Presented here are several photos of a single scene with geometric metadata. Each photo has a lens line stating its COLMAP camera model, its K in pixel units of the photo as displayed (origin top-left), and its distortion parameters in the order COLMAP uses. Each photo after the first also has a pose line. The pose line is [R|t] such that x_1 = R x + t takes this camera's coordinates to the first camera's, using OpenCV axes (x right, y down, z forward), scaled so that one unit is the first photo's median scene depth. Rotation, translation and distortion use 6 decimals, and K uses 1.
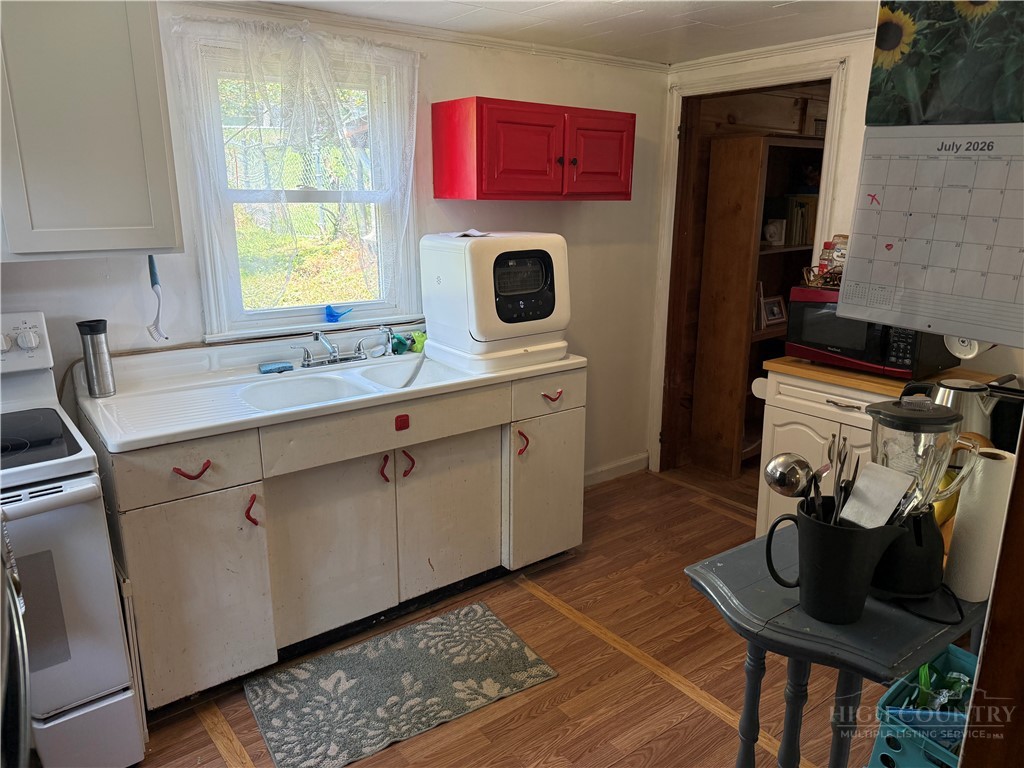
lens RADIAL K [[718.7, 0, 514.1], [0, 718.7, 389.0], [0, 0, 1]] dist [0.112198, -0.182154]
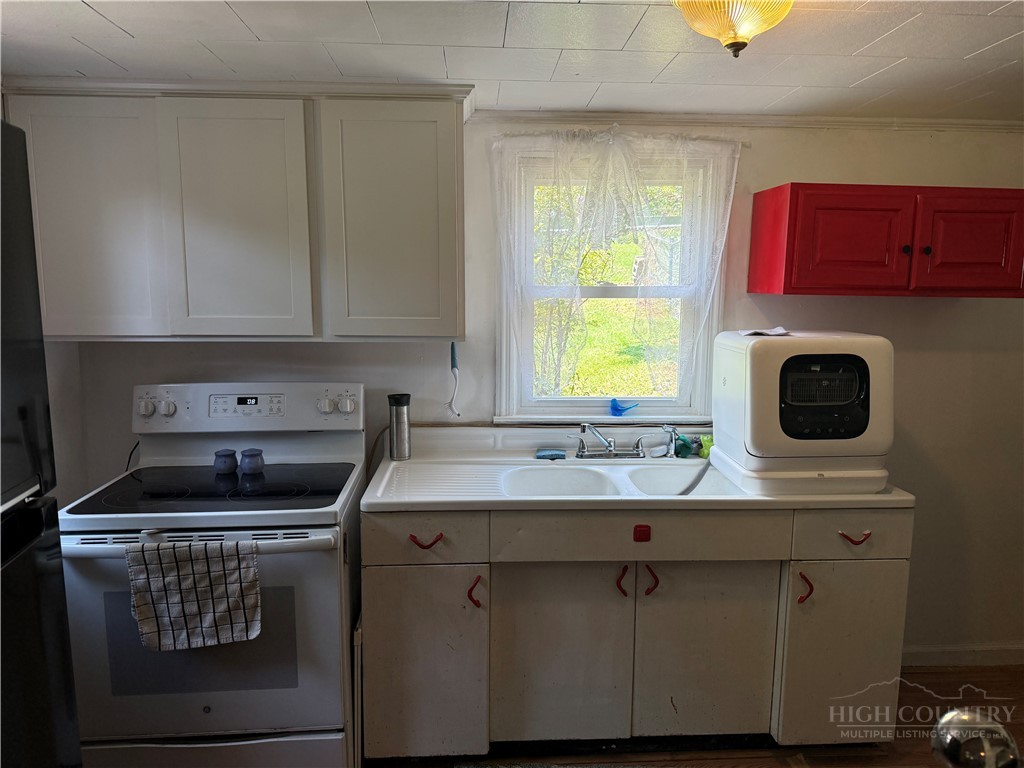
lens RADIAL K [[718.7, 0, 514.1], [0, 718.7, 389.0], [0, 0, 1]] dist [0.112198, -0.182154]
pose [[0.830201, 0.085193, -0.550915, 0.179284], [-0.150068, 0.985926, -0.073683, -0.037591], [0.536885, 0.143847, 0.831302, 0.117292]]
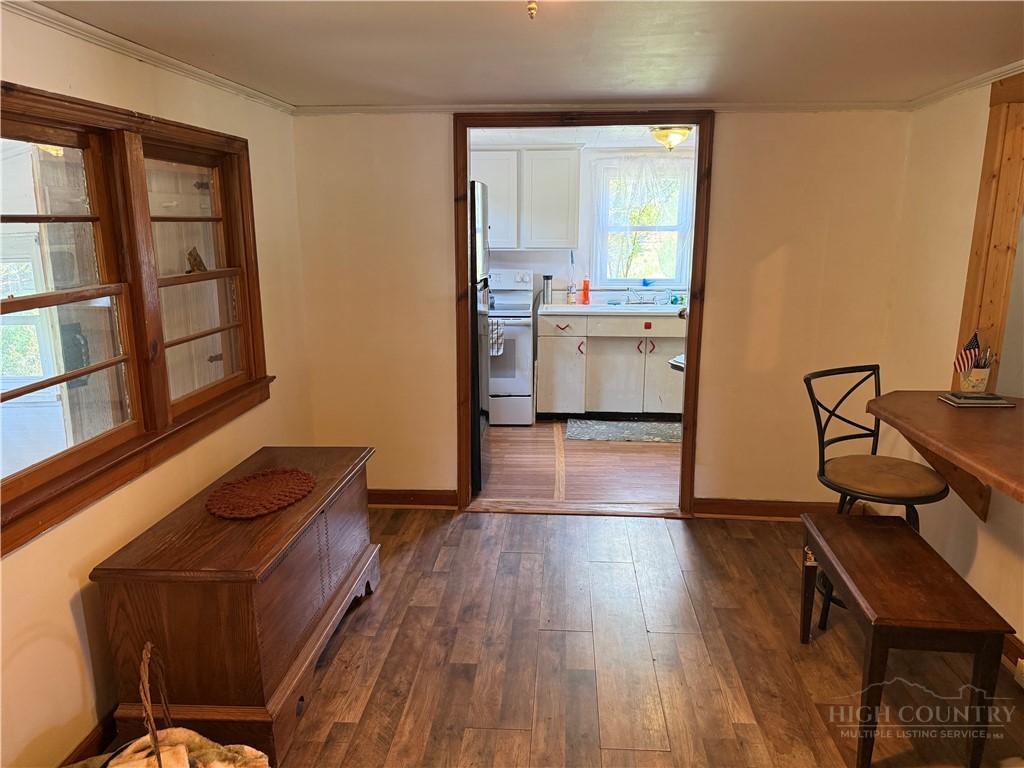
lens RADIAL K [[718.7, 0, 514.1], [0, 718.7, 389.0], [0, 0, 1]] dist [0.112198, -0.182154]
pose [[0.755279, 0.140865, -0.640086, 0.928350], [-0.171426, 0.985090, 0.014514, 0.258933], [0.632587, 0.098766, 0.768166, -0.921523]]
